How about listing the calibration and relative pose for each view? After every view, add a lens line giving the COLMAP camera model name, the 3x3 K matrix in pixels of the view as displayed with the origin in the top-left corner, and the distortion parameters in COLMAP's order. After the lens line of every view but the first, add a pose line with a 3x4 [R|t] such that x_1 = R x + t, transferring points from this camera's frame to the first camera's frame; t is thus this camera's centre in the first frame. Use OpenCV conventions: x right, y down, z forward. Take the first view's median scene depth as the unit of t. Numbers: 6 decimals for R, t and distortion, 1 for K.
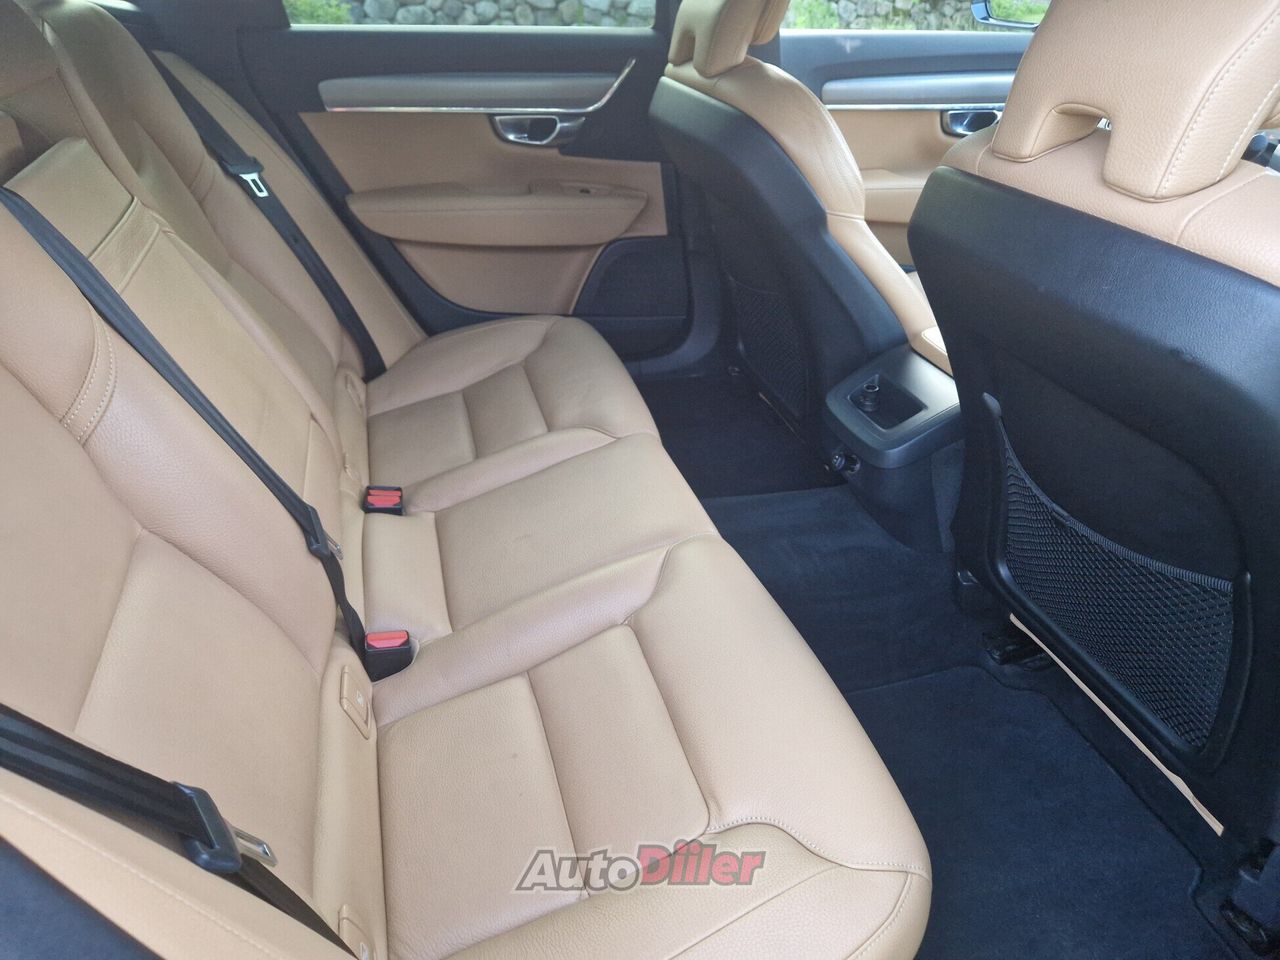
lens RADIAL K [[875.1, 0, 615.8], [0, 875.1, 472.0], [0, 0, 1]] dist [0.071752, -0.056112]
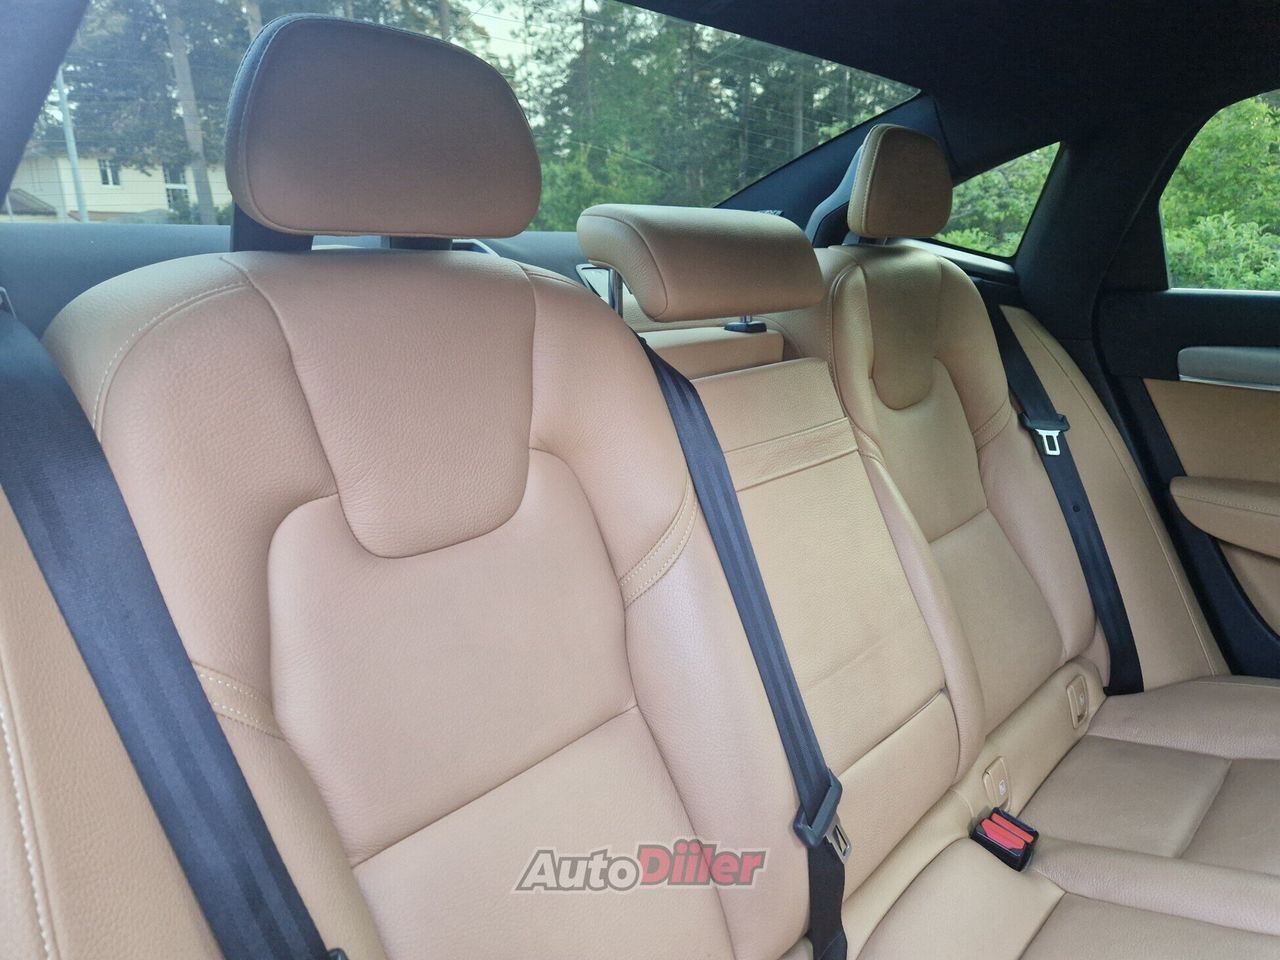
lens RADIAL K [[875.1, 0, 615.8], [0, 875.1, 472.0], [0, 0, 1]] dist [0.071752, -0.056112]
pose [[0.538422, 0.212427, -0.815461, 0.108581], [-0.432738, 0.900061, -0.051258, -0.061314], [0.723077, 0.380479, 0.576538, 0.180421]]
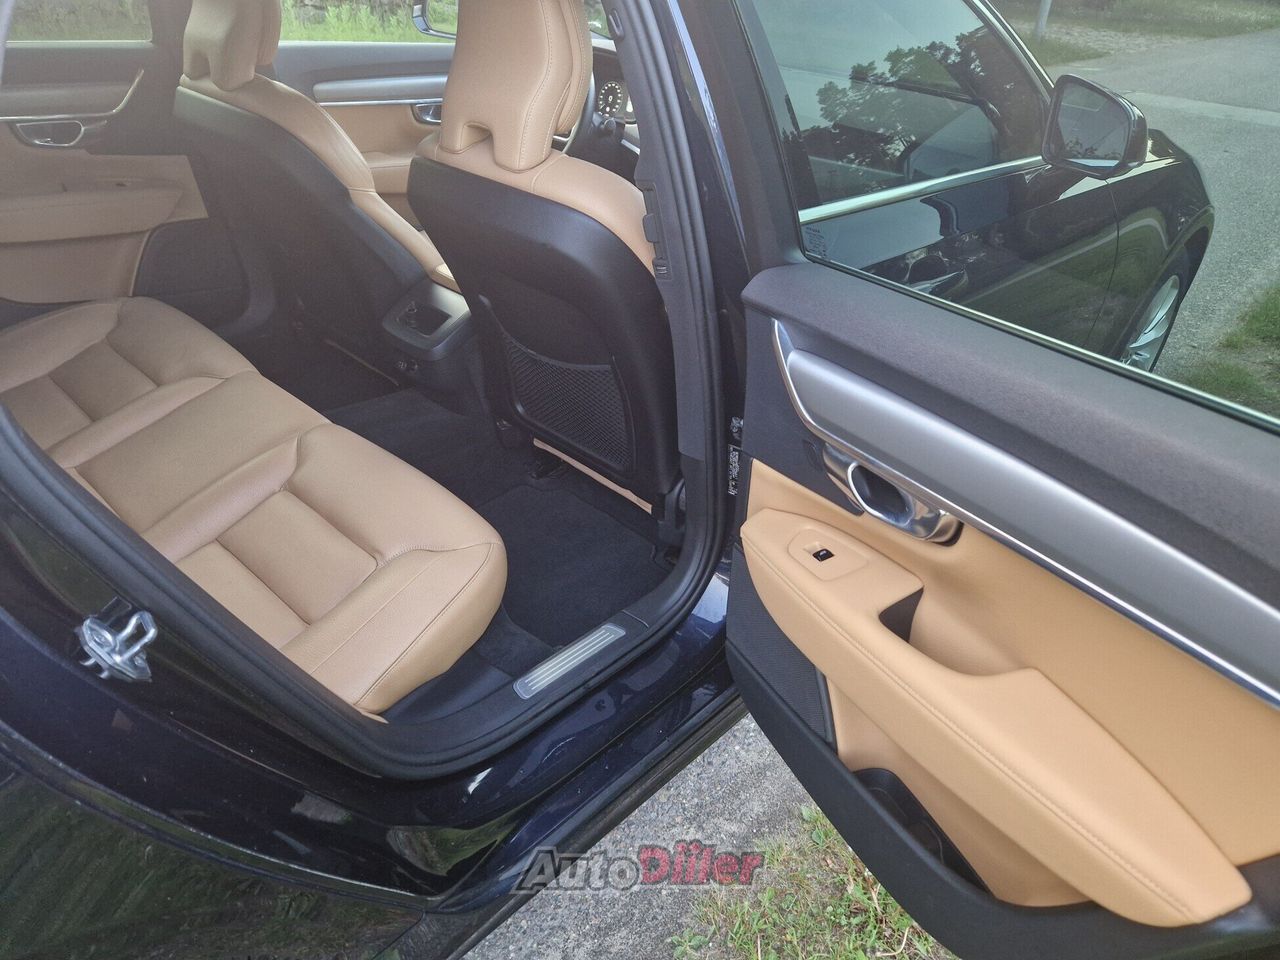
lens RADIAL K [[861.6, 0, 635.0], [0, 861.6, 476.9], [0, 0, 1]] dist [0.061881, -0.051776]
pose [[0.850136, -0.235443, 0.470995, -0.119260], [0.218286, 0.971570, 0.091670, 0.109433], [-0.479188, 0.024879, 0.877360, -0.373823]]
